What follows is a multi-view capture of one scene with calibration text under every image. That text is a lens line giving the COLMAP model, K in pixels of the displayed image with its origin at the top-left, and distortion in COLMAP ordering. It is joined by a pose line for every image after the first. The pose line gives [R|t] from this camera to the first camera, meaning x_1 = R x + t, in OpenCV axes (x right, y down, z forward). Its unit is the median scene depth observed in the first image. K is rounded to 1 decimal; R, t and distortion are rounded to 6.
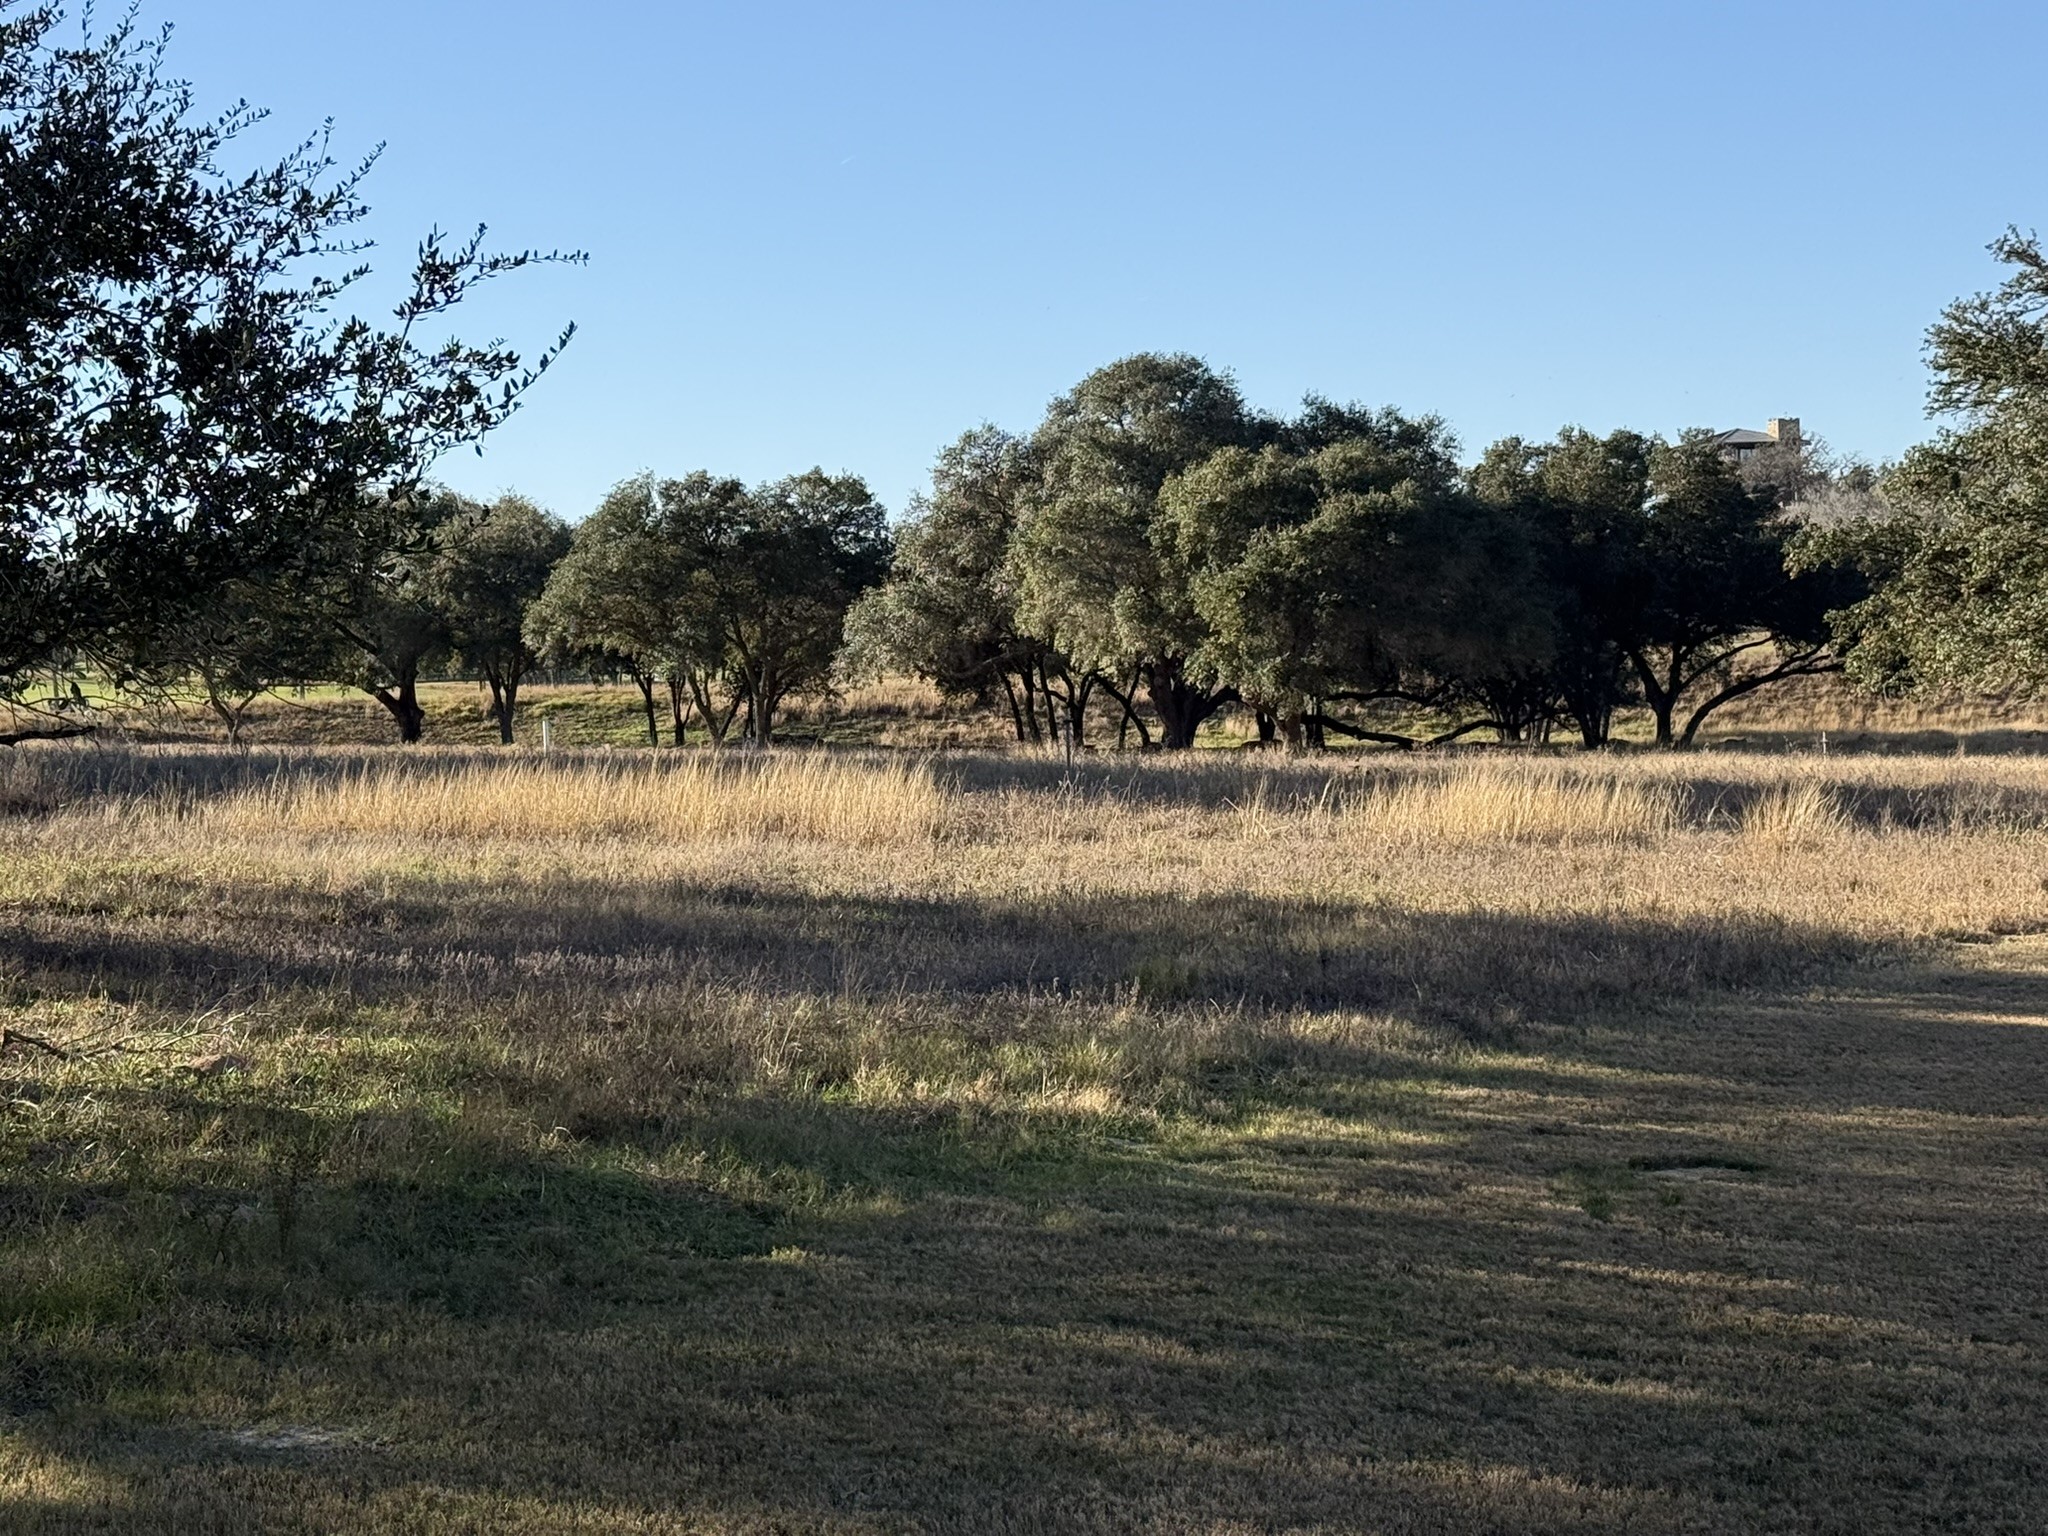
lens RADIAL K [[3822.5, 0, 1024.2], [0, 3822.5, 767.0], [0, 0, 1]] dist [0.022722, 0.000000]
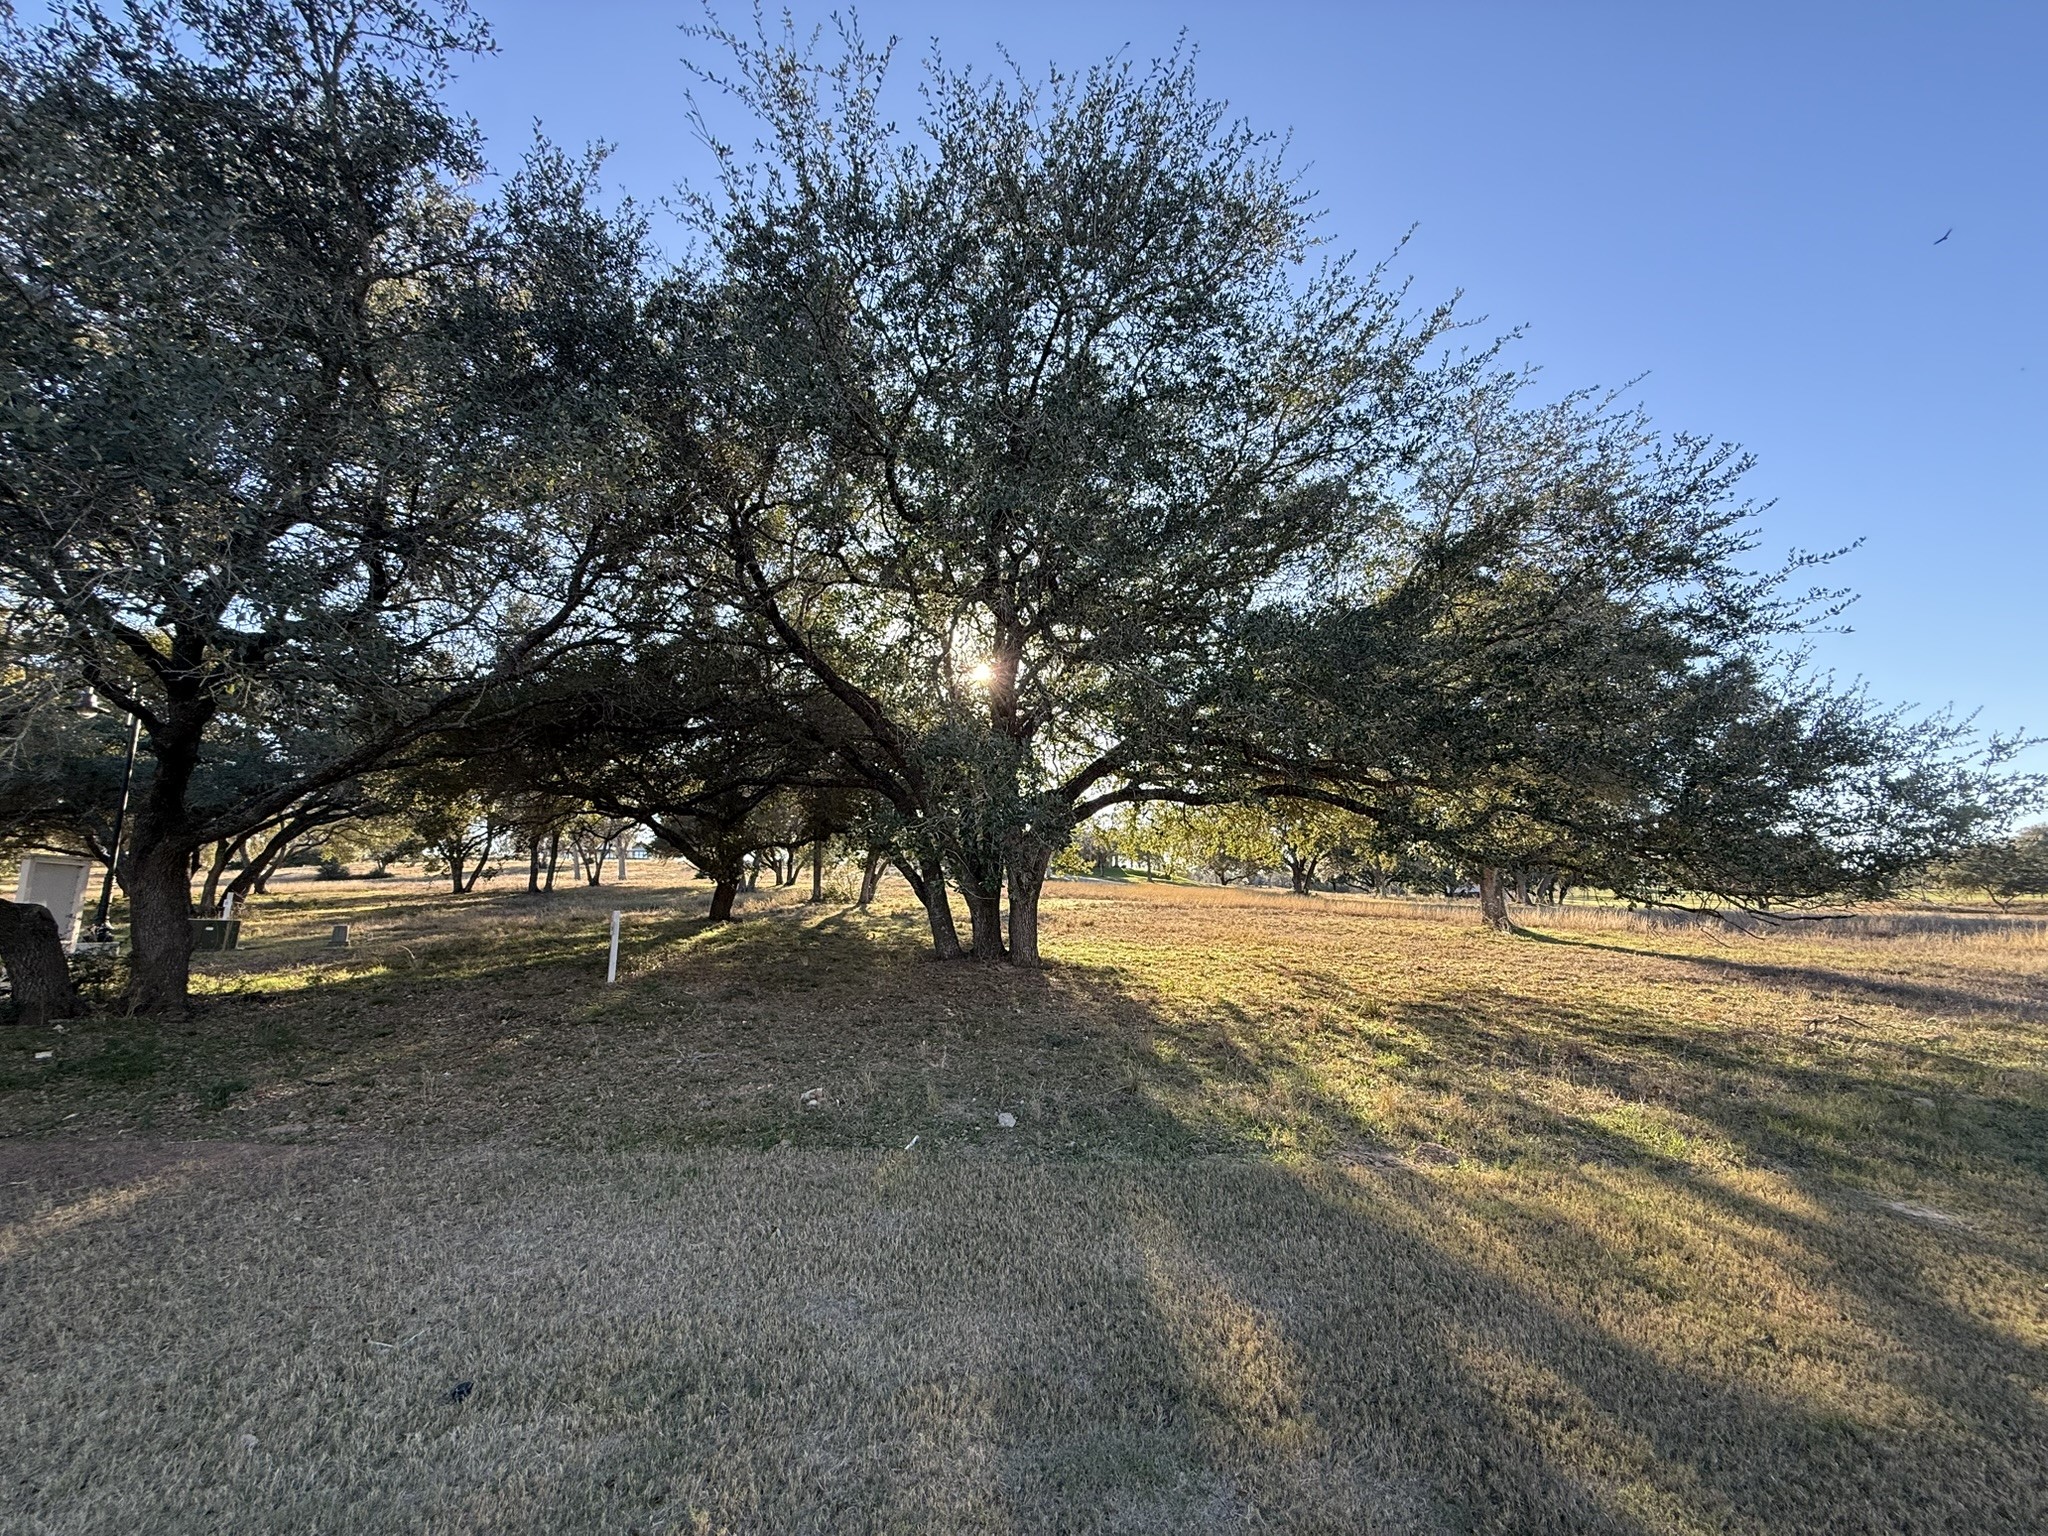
lens RADIAL K [[813.2, 0, 1021.0], [0, 813.2, 764.8], [0, 0, 1]] dist [0.003059, 0.000187]
pose [[0.472663, -0.136747, -0.870569, 0.018633], [-0.019046, 0.986071, -0.165231, -0.007517], [0.881037, 0.094680, 0.463475, 0.105059]]
